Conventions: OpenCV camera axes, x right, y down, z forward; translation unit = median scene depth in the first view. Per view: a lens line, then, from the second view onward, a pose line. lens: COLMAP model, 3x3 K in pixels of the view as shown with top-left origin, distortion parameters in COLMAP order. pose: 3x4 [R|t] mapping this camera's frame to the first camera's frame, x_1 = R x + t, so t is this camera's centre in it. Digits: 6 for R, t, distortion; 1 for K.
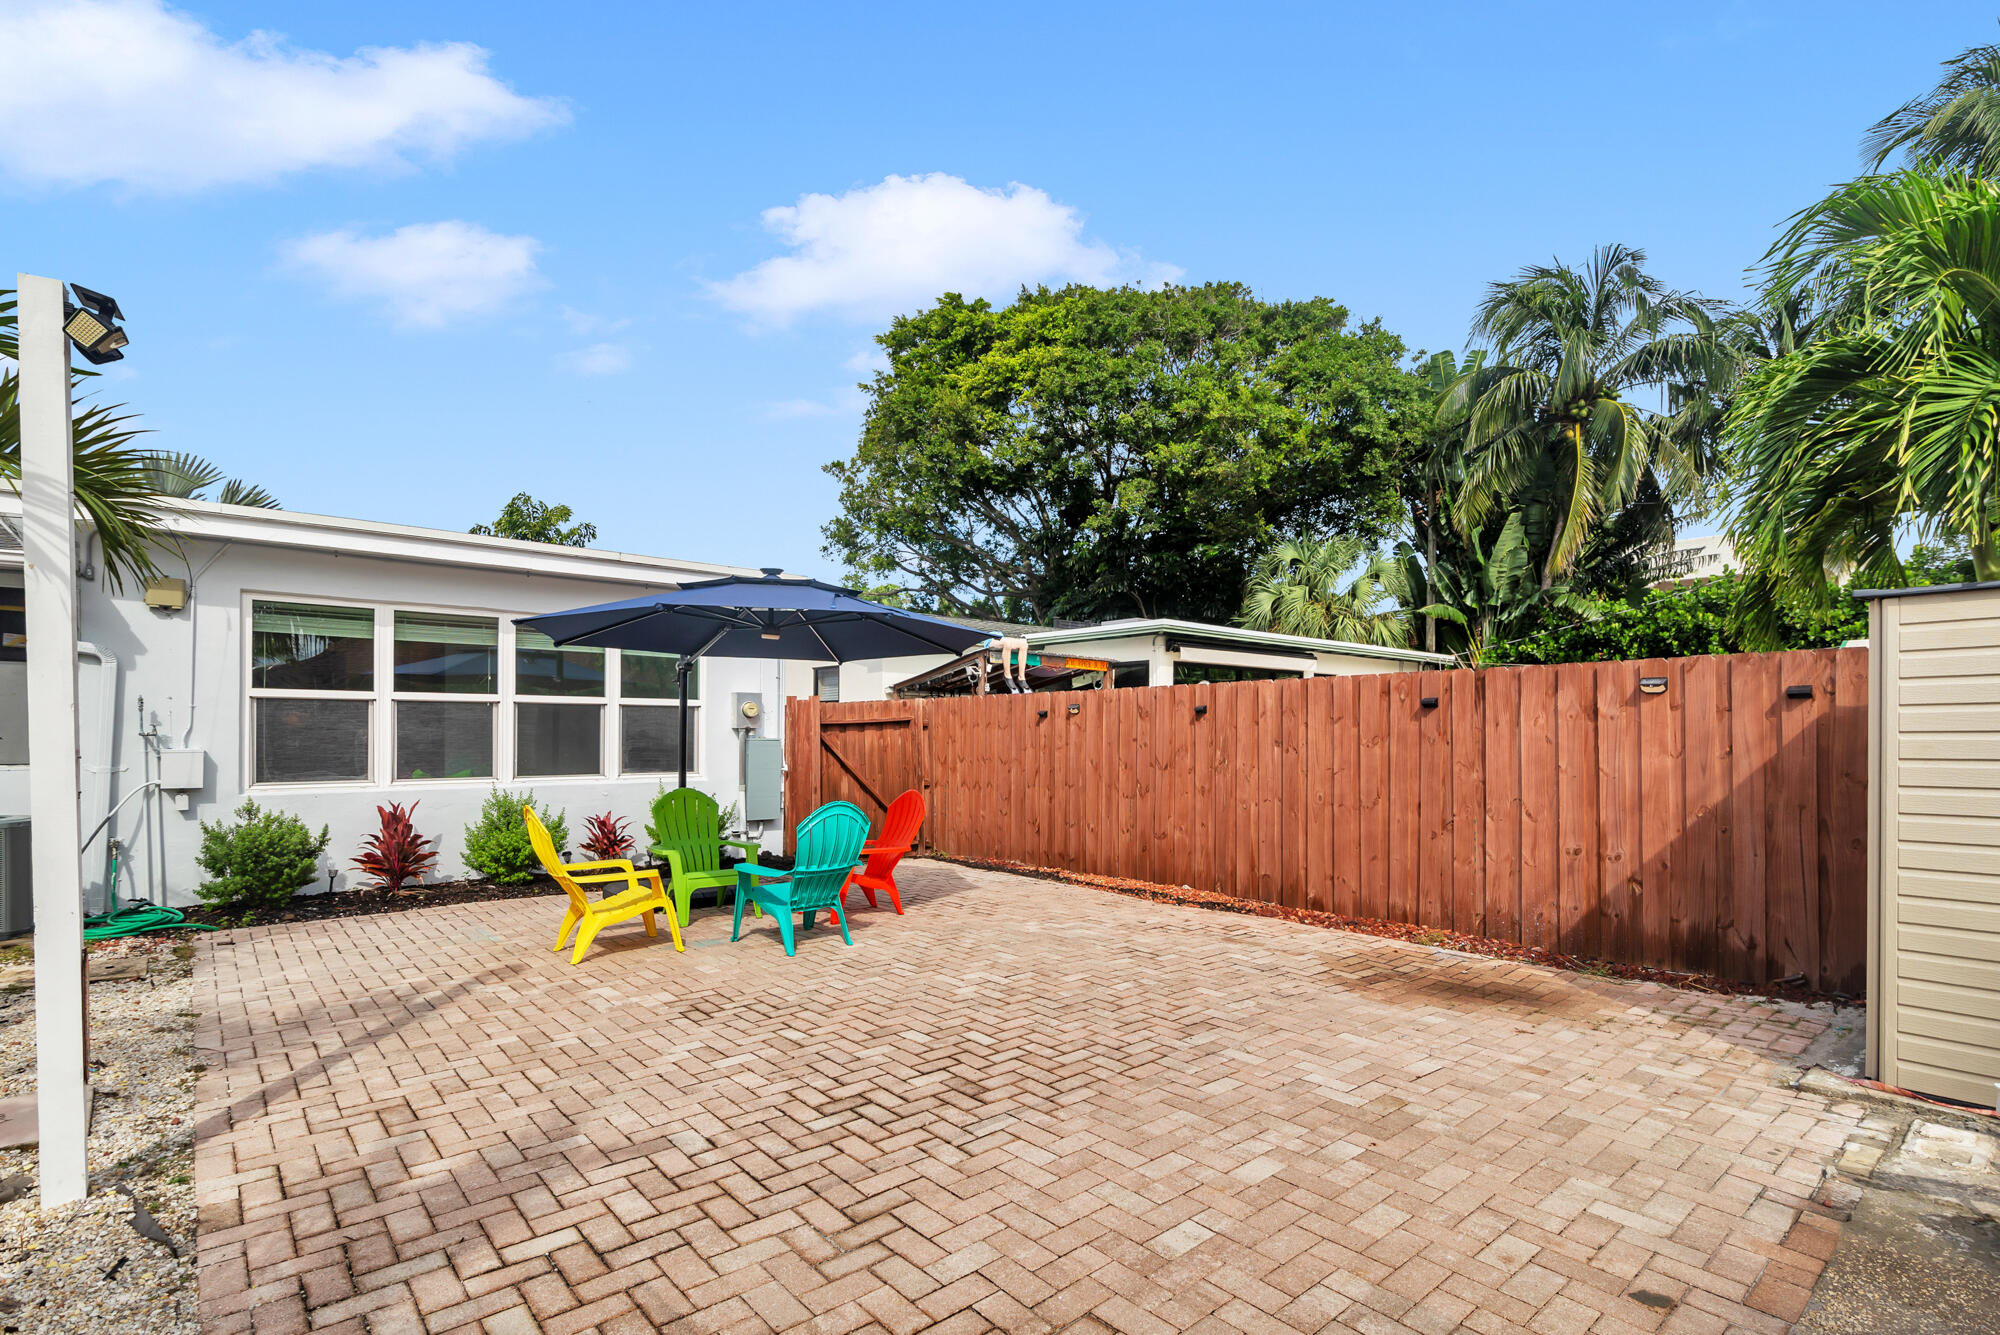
lens RADIAL K [[930.9, 0, 1003.6], [0, 930.9, 722.9], [0, 0, 1]] dist [0.002590, -0.000053]
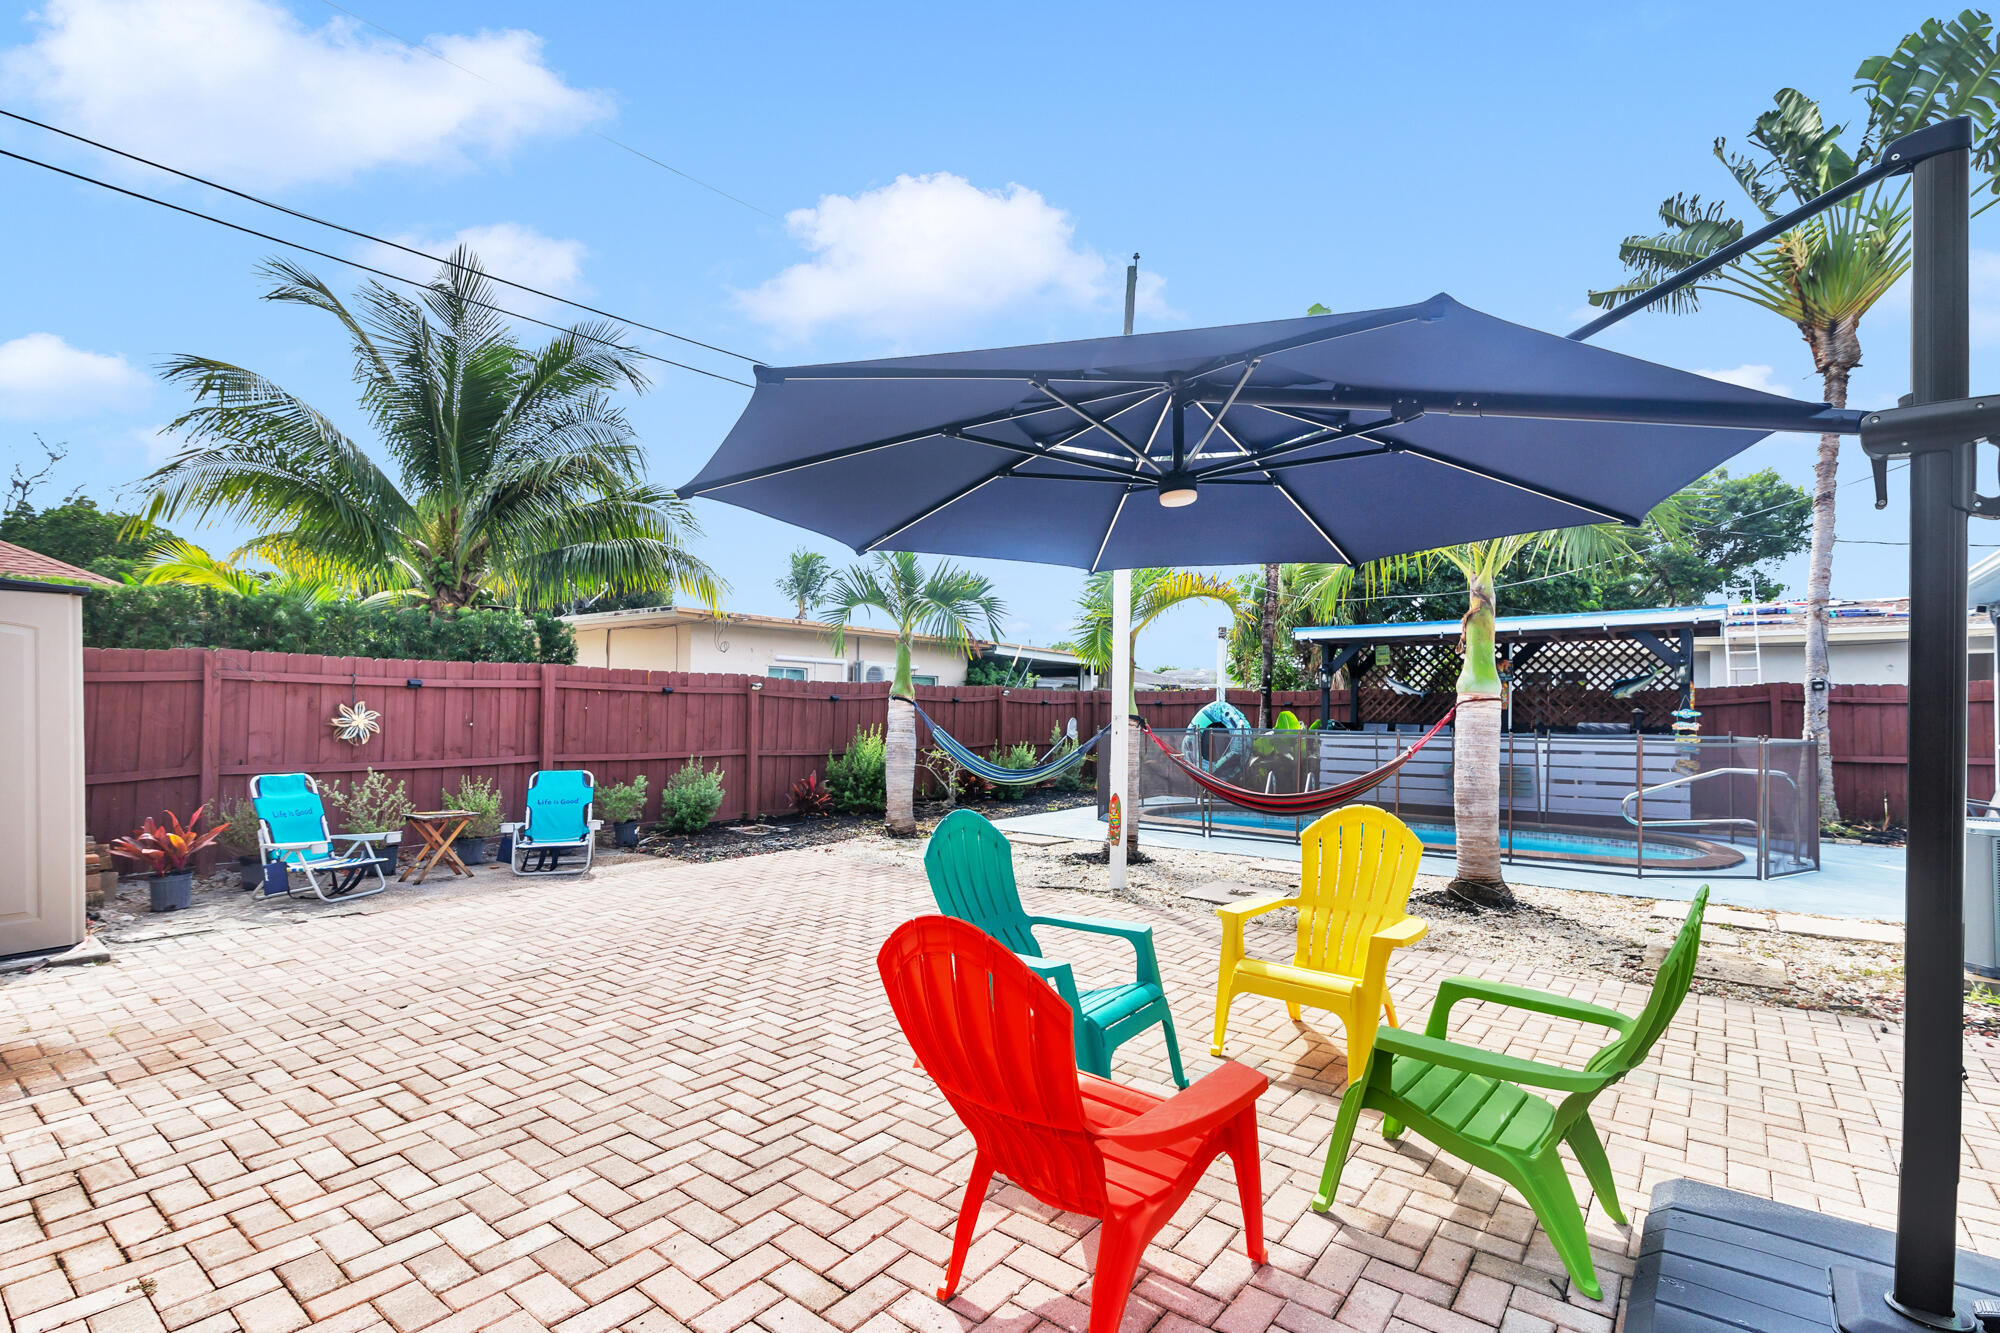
lens RADIAL K [[917.1, 0, 1011.4], [0, 917.1, 695.3], [0, 0, 1]] dist [0.004883, 0.000425]
pose [[-0.977626, -0.014994, -0.209816, -0.113197], [-0.009382, 0.999572, -0.027719, 0.030494], [0.210142, -0.025131, -0.977348, 2.206045]]
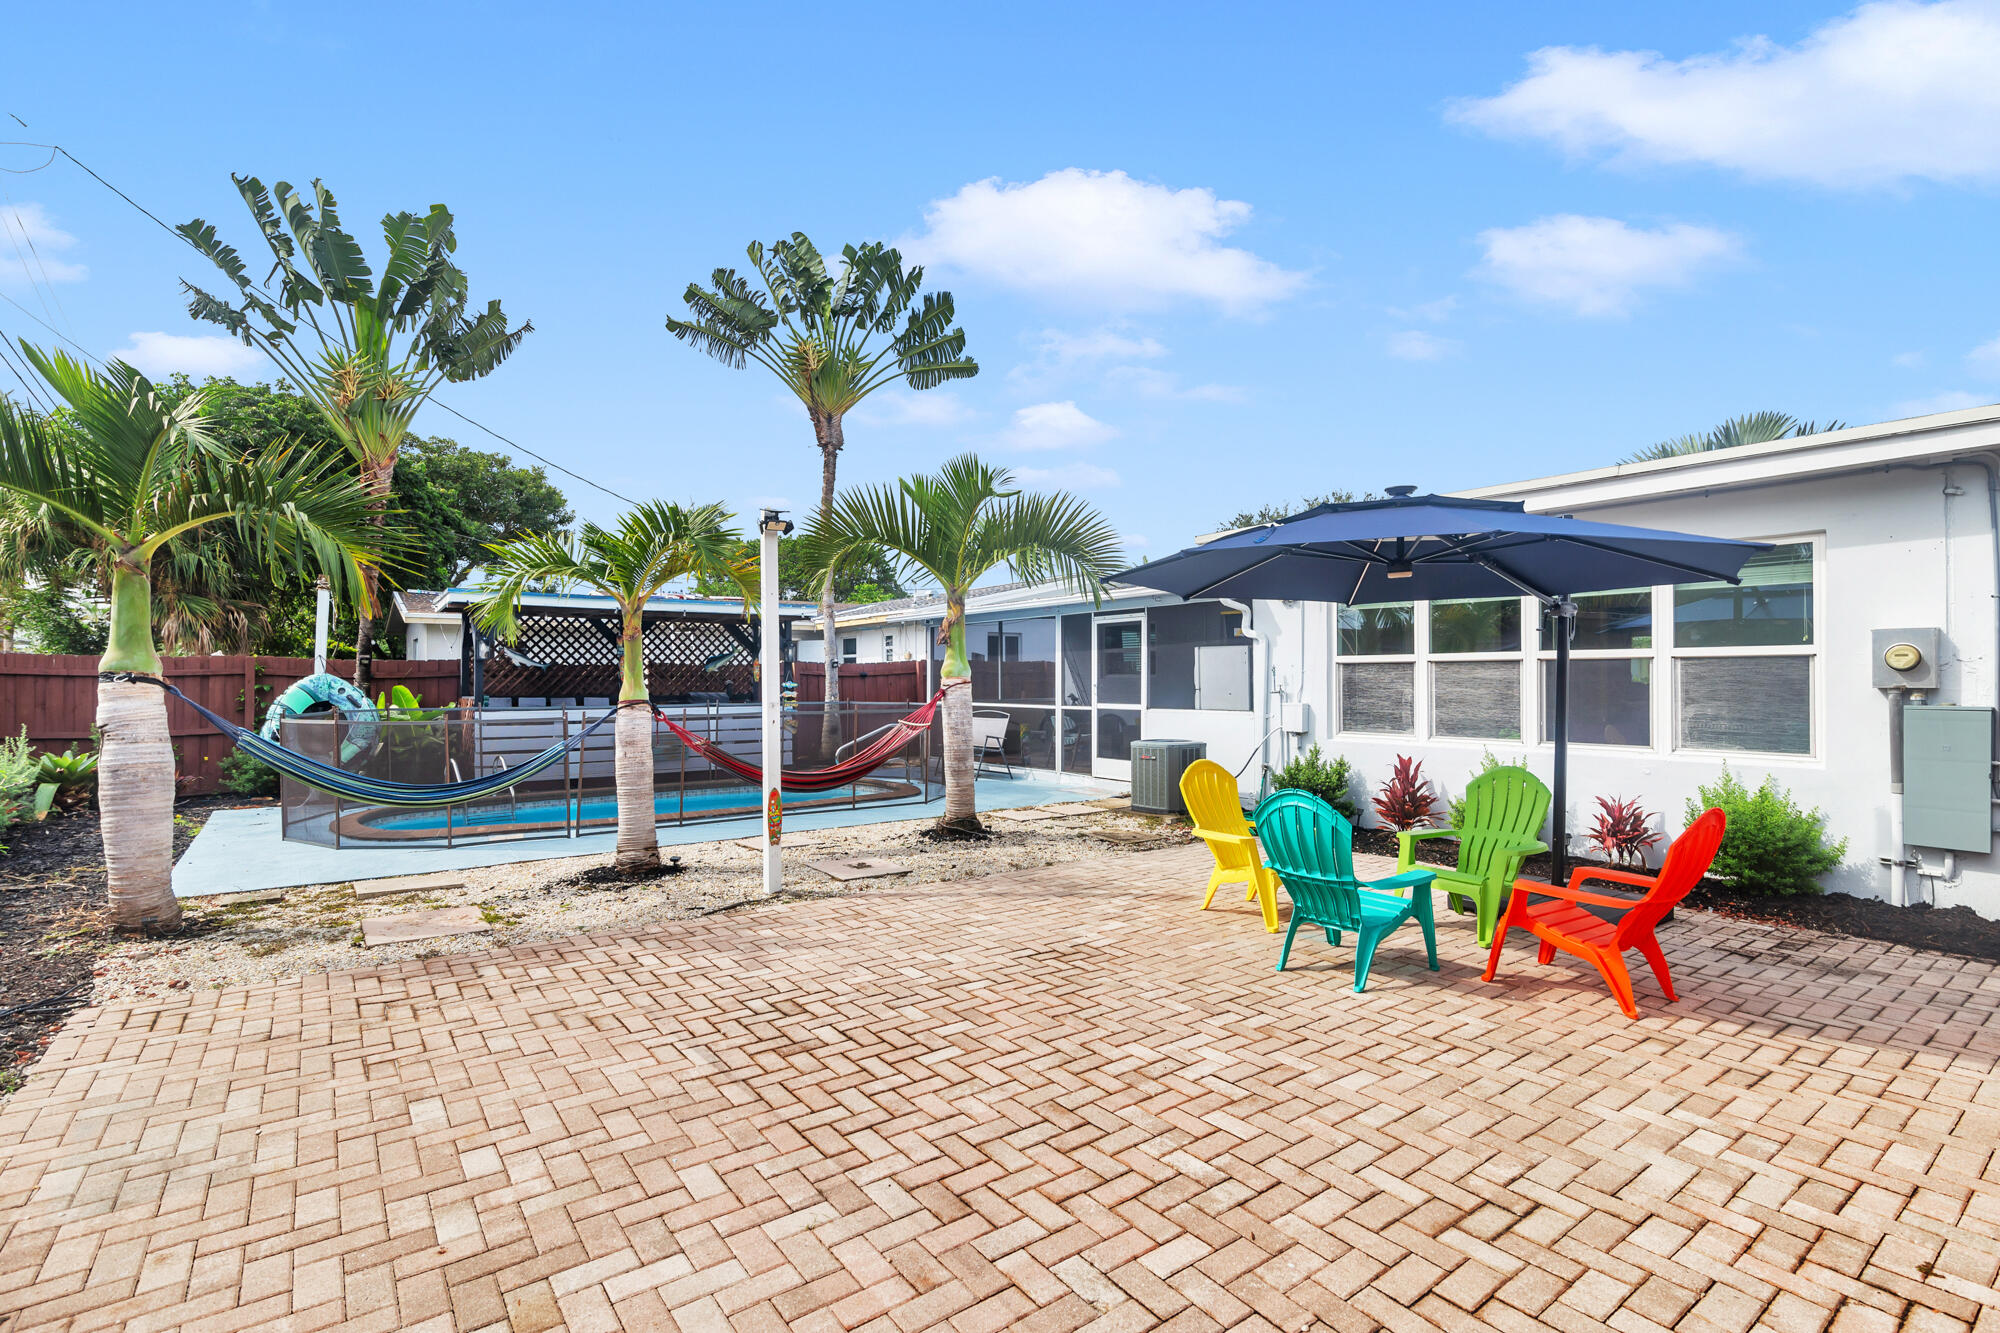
lens RADIAL K [[925.0, 0, 992.4], [0, 925.0, 675.5], [0, 0, 1]] dist [-0.001248, -0.000281]
pose [[-0.065427, -0.008685, -0.997820, 0.817840], [0.006706, 0.999936, -0.009143, -0.004176], [0.997835, -0.007290, -0.065365, 1.095505]]
